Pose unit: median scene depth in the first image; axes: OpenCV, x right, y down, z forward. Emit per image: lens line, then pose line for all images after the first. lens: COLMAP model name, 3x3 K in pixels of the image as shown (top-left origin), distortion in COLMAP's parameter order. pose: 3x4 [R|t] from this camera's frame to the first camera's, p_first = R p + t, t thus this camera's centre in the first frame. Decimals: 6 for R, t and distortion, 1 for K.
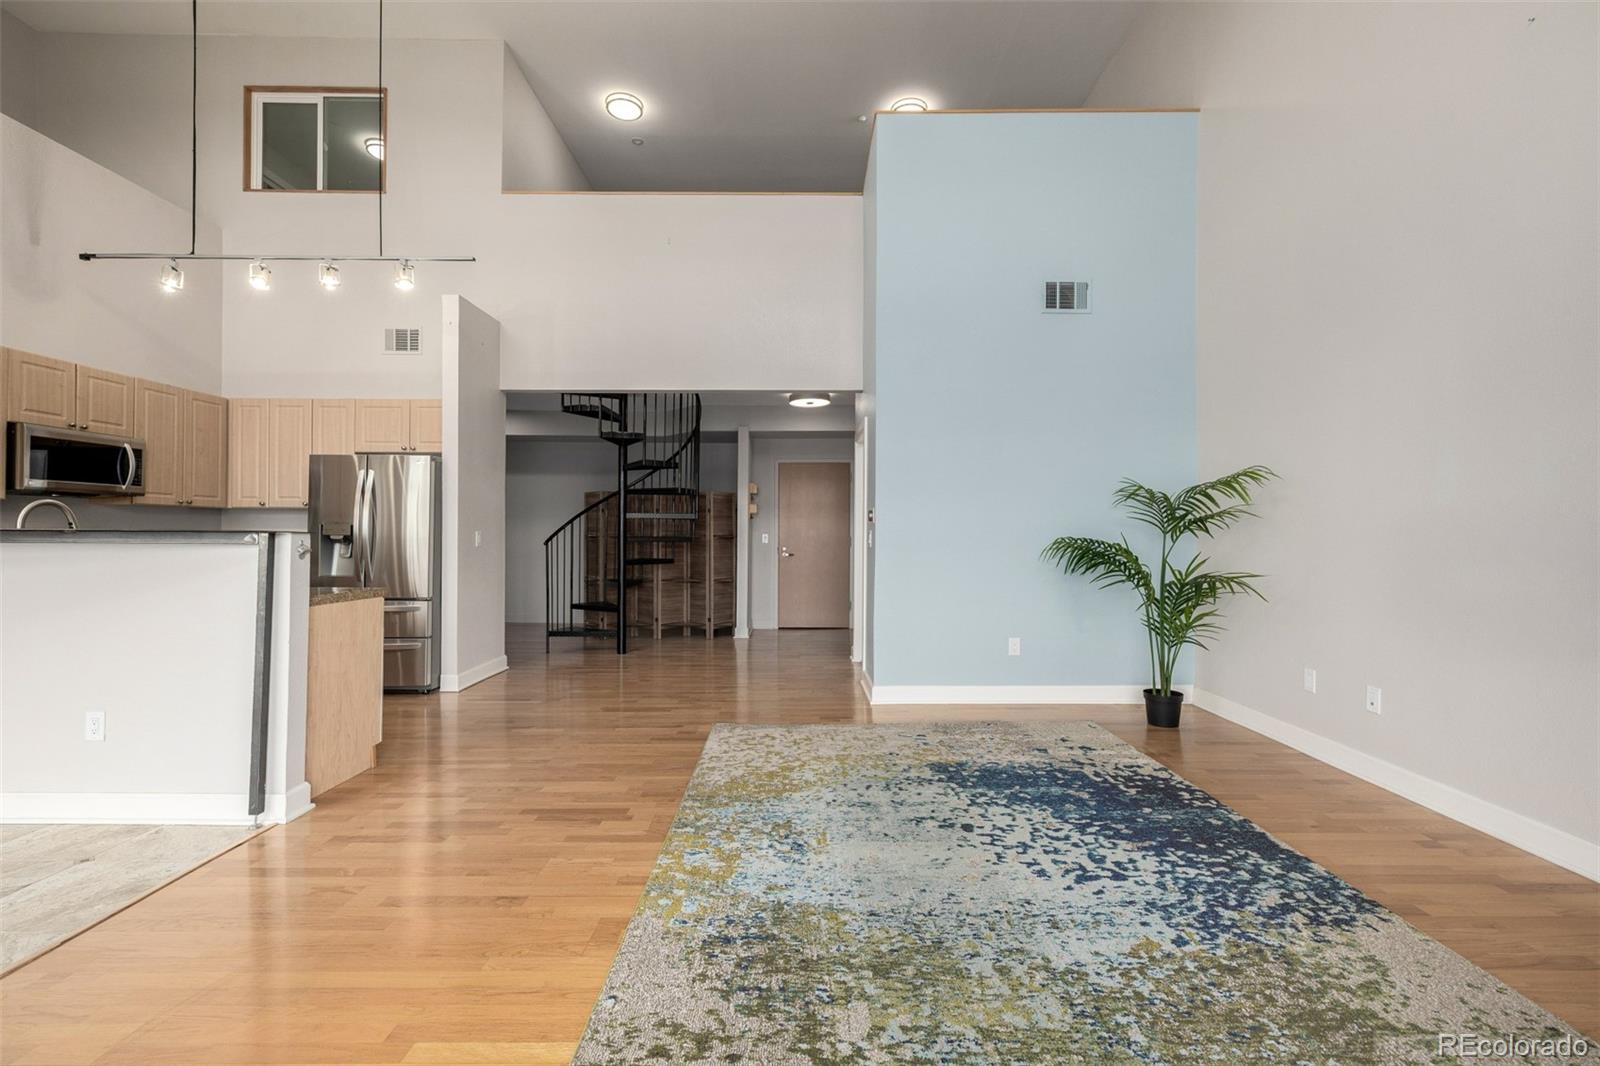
lens RADIAL K [[681.9, 0, 797.8], [0, 681.9, 534.4], [0, 0, 1]] dist [0.000670, 0.000747]
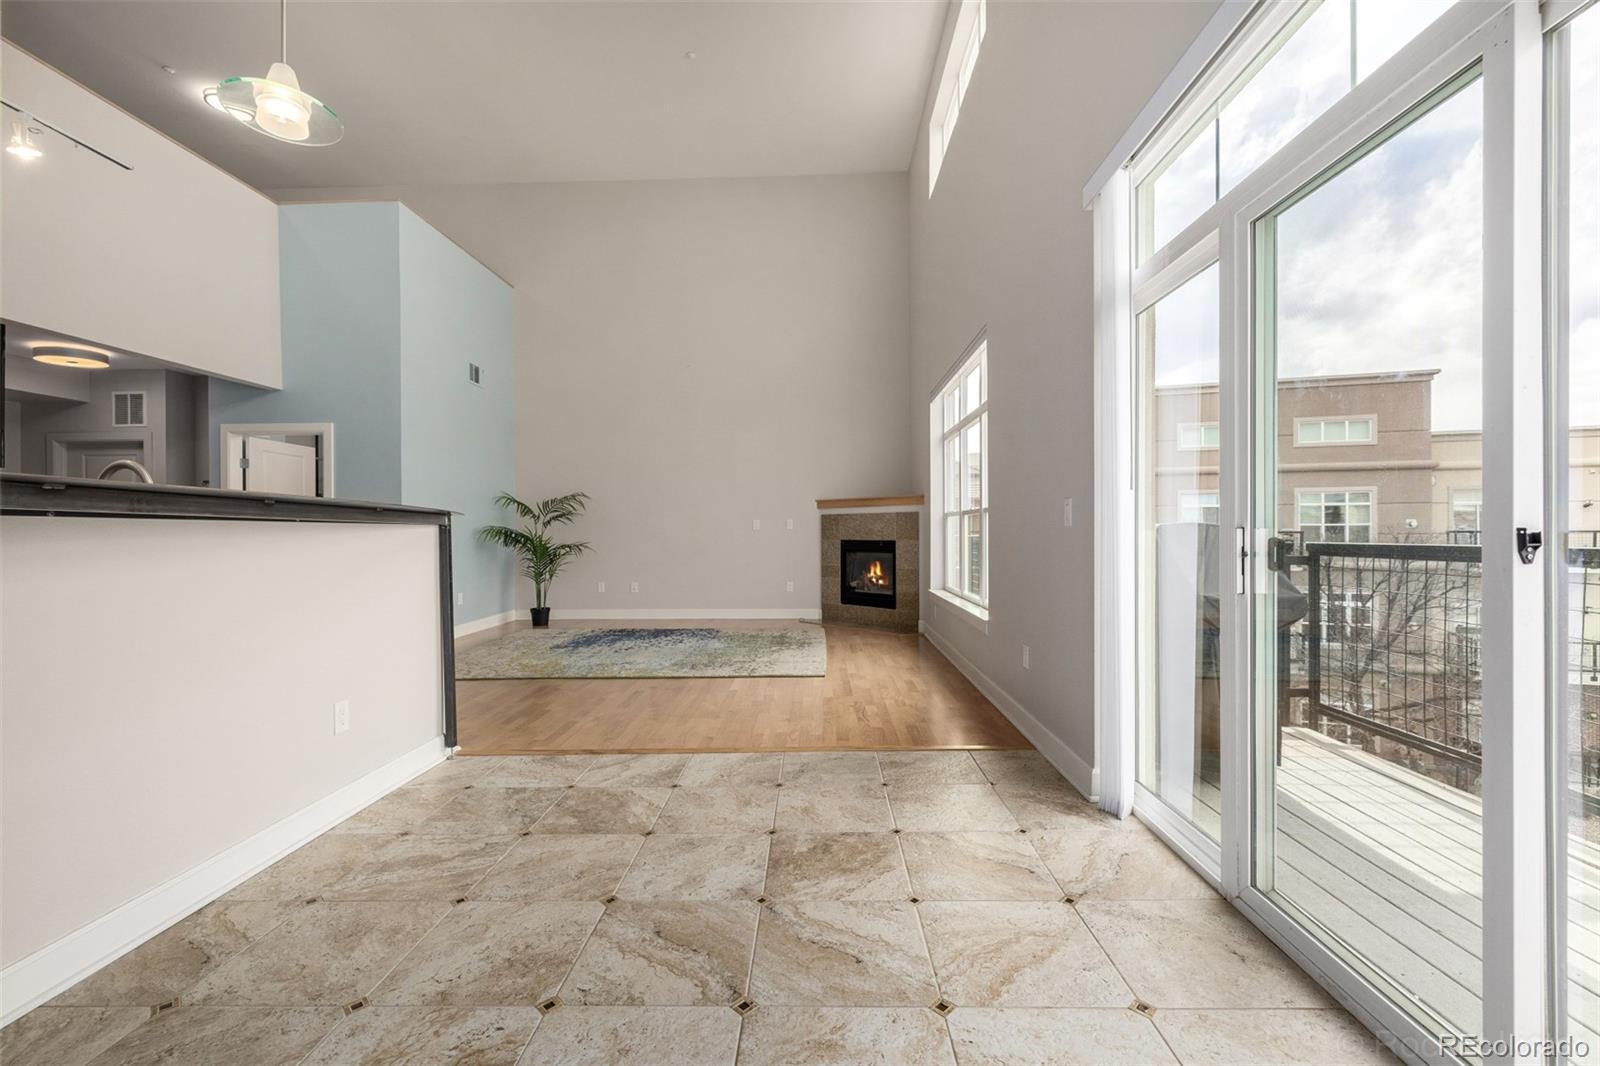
lens RADIAL K [[681.9, 0, 802.9], [0, 681.9, 532.7], [0, 0, 1]] dist [0.000670, 0.000747]
pose [[0.025297, -0.007650, 0.999651, -1.512183], [0.011138, 0.999911, 0.007371, 0.020629], [-0.999618, 0.010948, 0.025380, 0.259758]]
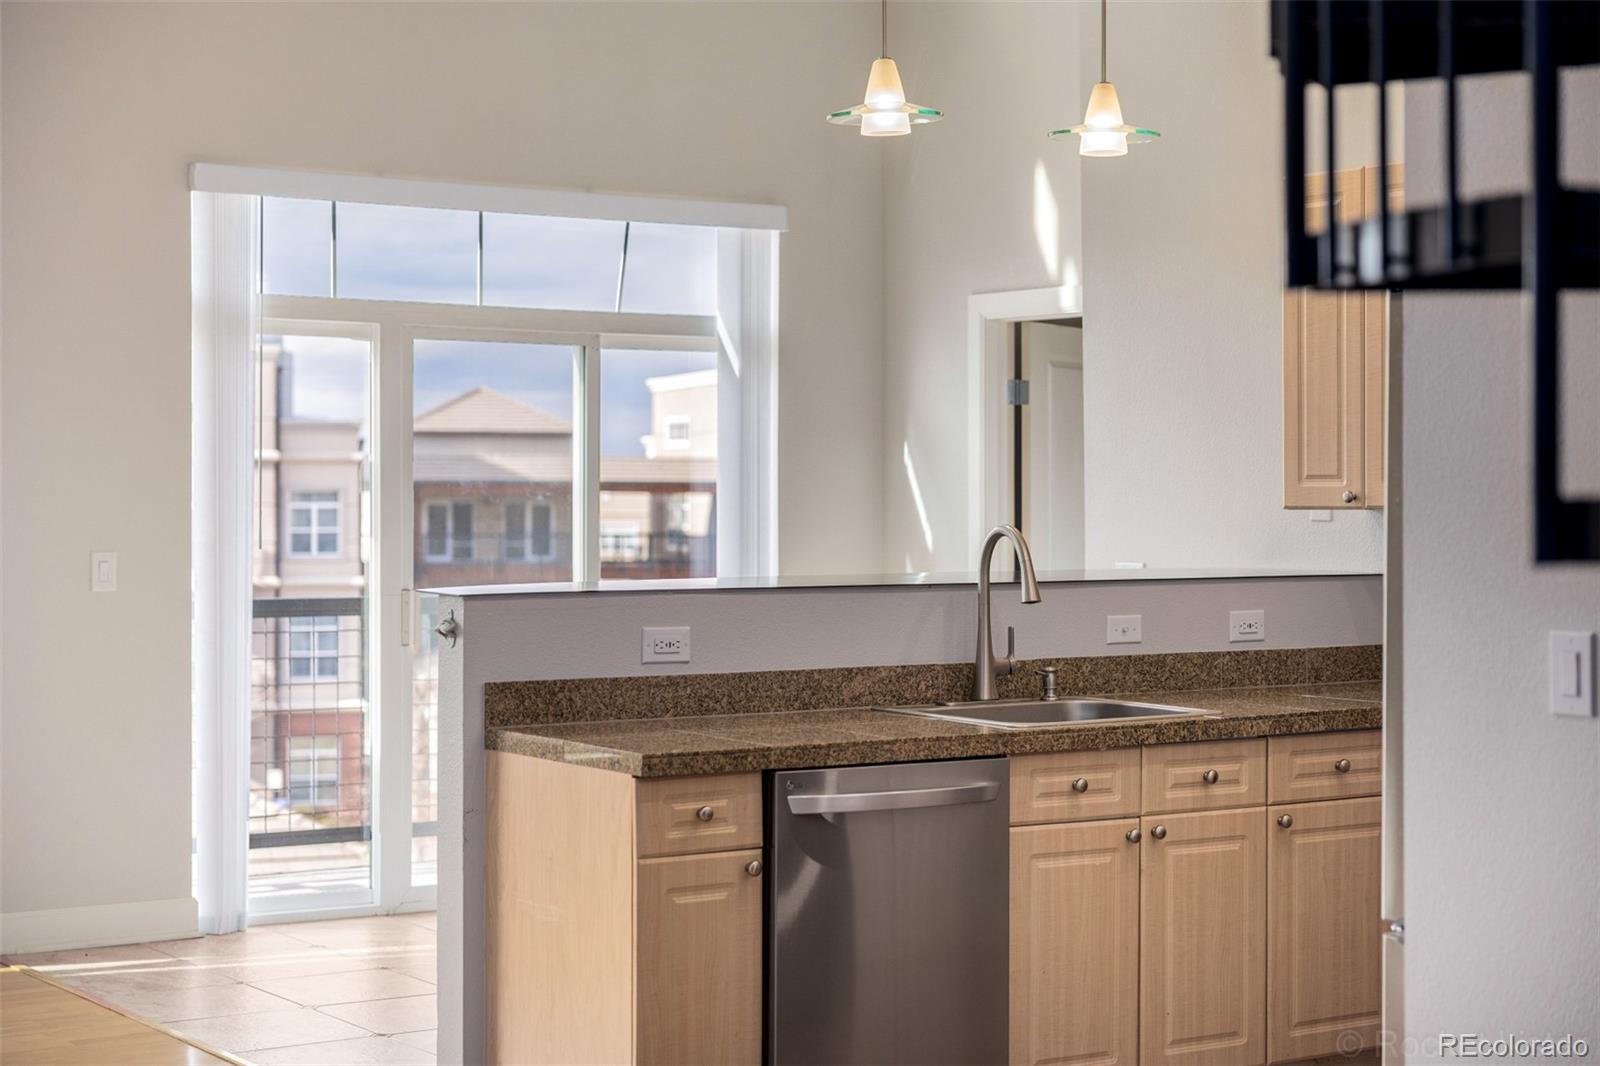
lens RADIAL K [[2827.2, 0, 784.8], [0, 2827.2, 465.9], [0, 0, 1]] dist [0.005654, 0.000000]
pose [[-0.825669, -0.014712, -0.563962, 0.194938], [-0.008179, 0.999867, -0.014109, -0.055283], [0.564095, -0.007037, -0.825680, 2.263209]]
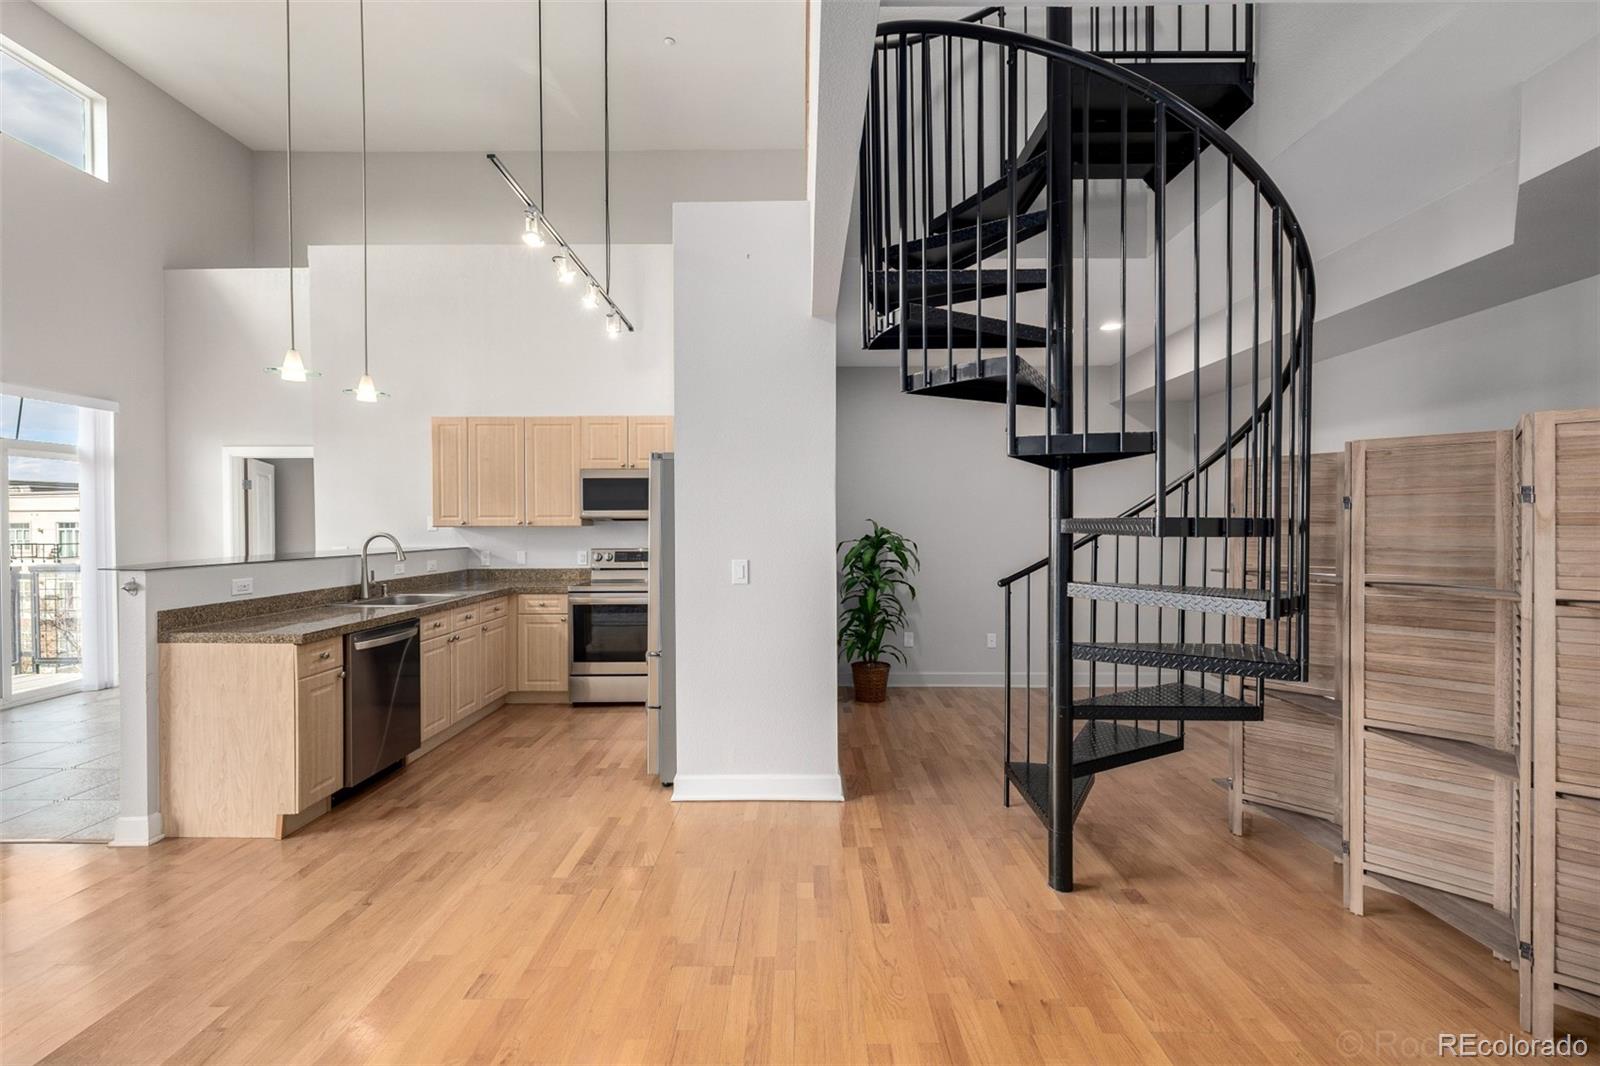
lens RADIAL K [[681.9, 0, 805.6], [0, 681.9, 527.3], [0, 0, 1]] dist [0.000670, 0.000747]
pose [[-0.001828, -0.002949, -0.999994, 0.233330], [0.002076, 0.999993, -0.002953, -0.048167], [0.999996, -0.002082, -0.001822, 1.590925]]
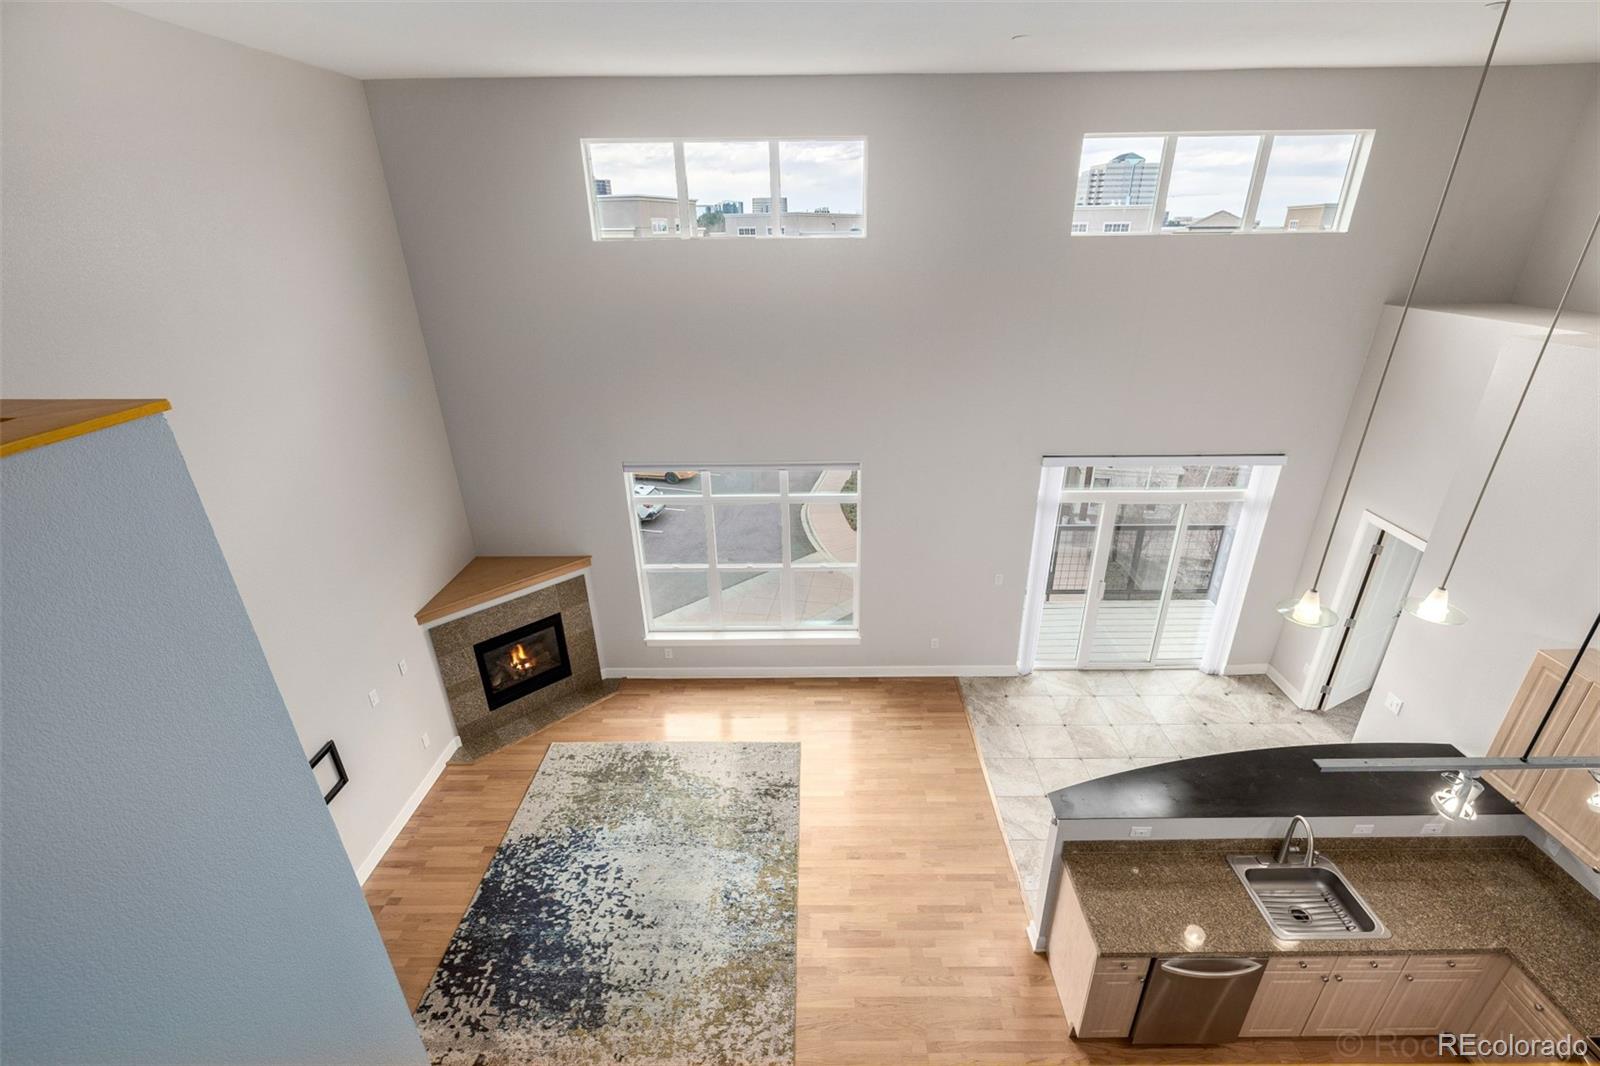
lens RADIAL K [[681.9, 0, 819.4], [0, 681.9, 548.6], [0, 0, 1]] dist [0.000670, 0.000747]
pose [[-0.999988, 0.003521, -0.003289, -0.180512], [0.001766, 0.902919, 0.429808, -0.880475], [0.004483, 0.429797, -0.902914, 1.621433]]
